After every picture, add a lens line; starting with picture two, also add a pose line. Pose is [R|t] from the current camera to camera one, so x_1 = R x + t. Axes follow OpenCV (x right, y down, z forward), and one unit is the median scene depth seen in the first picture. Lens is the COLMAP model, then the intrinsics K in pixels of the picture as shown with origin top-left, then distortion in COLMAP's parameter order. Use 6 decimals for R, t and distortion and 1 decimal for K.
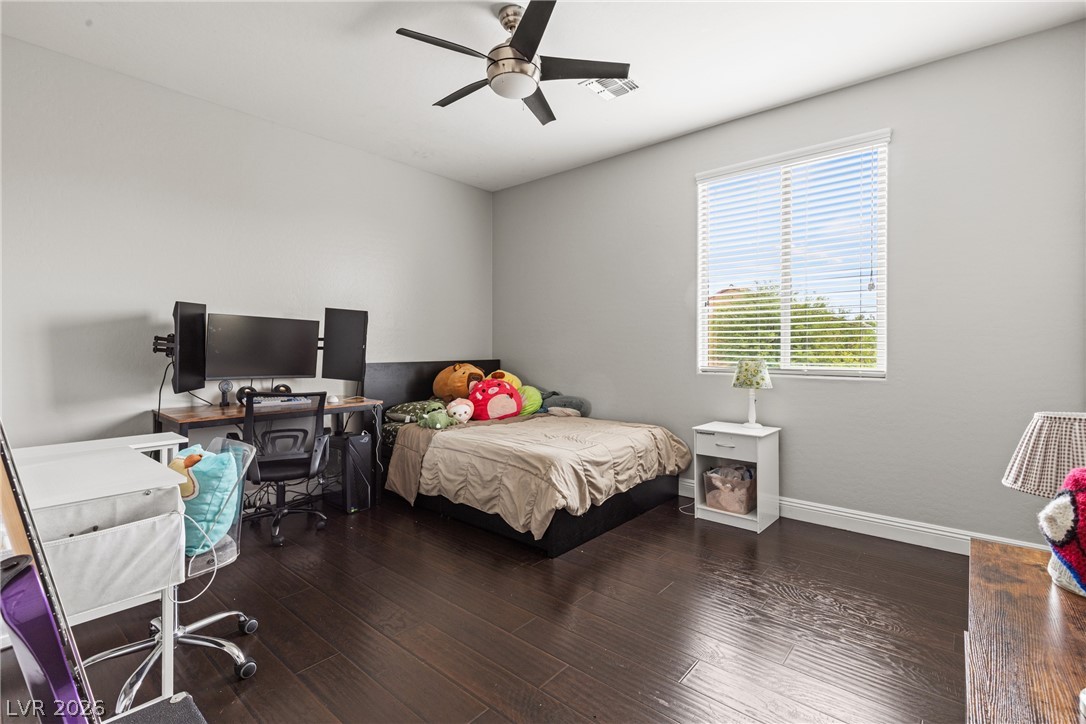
lens RADIAL K [[487.6, 0, 549.7], [0, 487.6, 352.5], [0, 0, 1]] dist [0.008653, -0.000475]
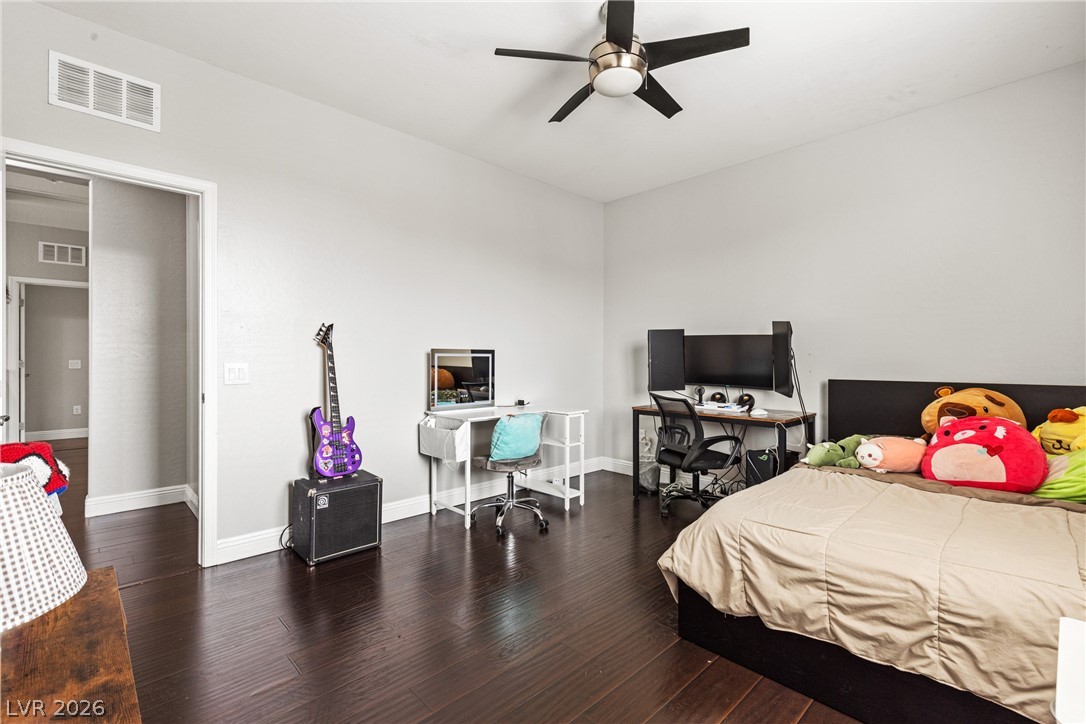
lens RADIAL K [[487.6, 0, 548.1], [0, 487.6, 360.0], [0, 0, 1]] dist [0.008653, -0.000475]
pose [[-0.081576, 0.000775, -0.996667, 0.558296], [-0.013127, 0.999912, 0.001852, -0.006805], [0.996581, 0.013234, -0.081559, 0.607507]]
